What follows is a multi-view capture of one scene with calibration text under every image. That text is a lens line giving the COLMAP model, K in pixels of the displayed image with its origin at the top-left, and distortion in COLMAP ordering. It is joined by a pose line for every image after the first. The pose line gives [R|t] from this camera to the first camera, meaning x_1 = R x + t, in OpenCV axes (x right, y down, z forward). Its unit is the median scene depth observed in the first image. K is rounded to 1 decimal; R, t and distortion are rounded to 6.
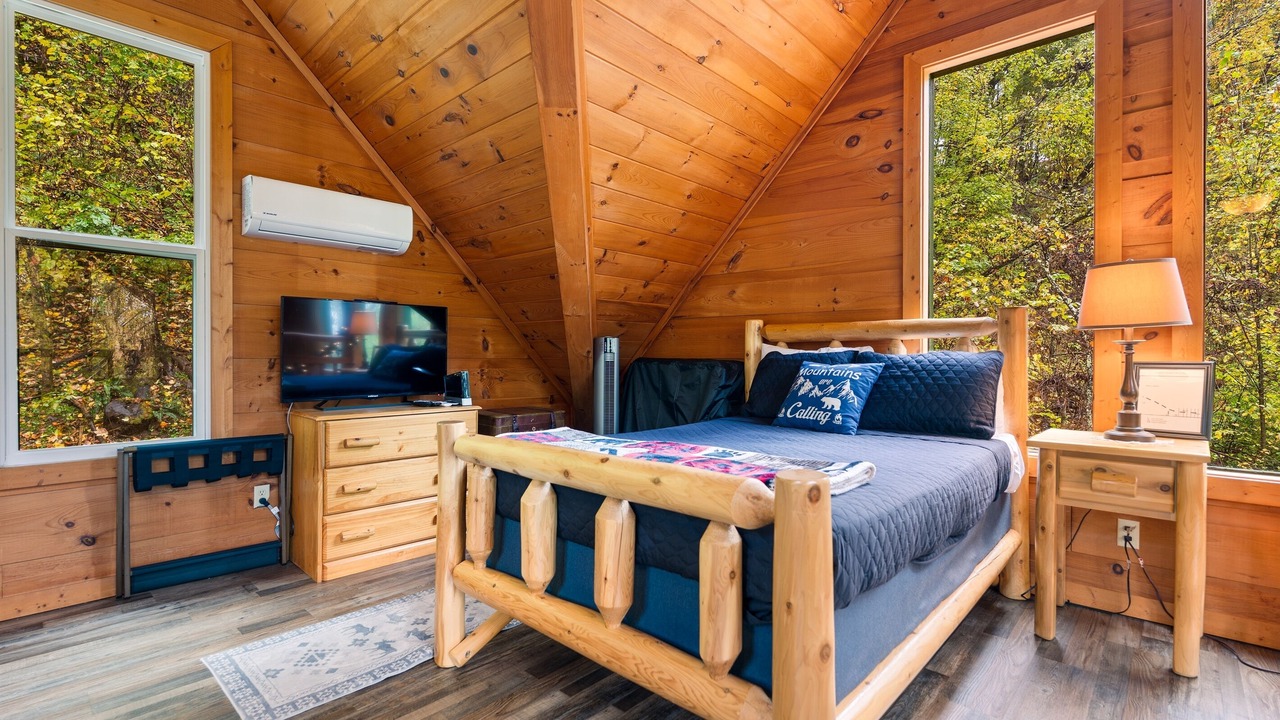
lens RADIAL K [[581.4, 0, 645.8], [0, 581.4, 354.5], [0, 0, 1]] dist [-0.001196, -0.000035]
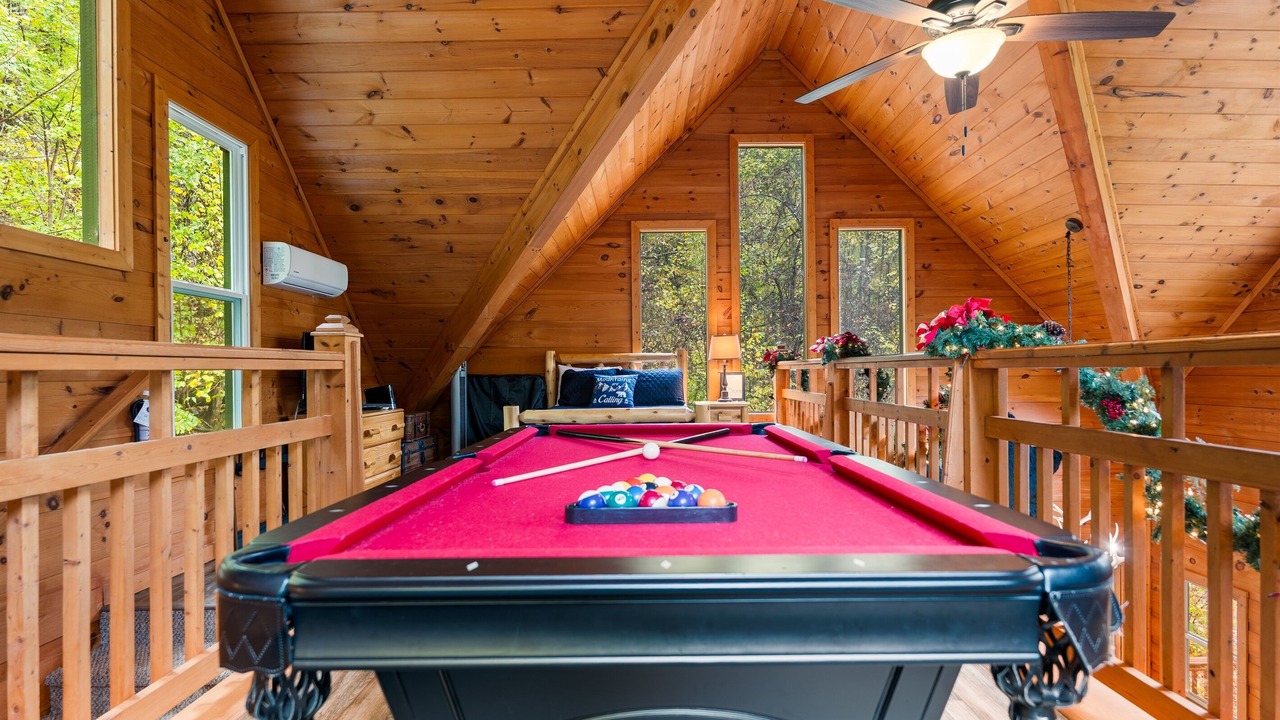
lens RADIAL K [[621.2, 0, 640.0], [0, 621.2, 360.0], [0, 0, 1]] dist [-0.000385, 0.000000]
pose [[0.739404, 0.000983, 0.673261, -0.975554], [0.010005, 0.999872, -0.012448, -0.008606], [-0.673188, 0.015940, 0.739300, -0.597211]]
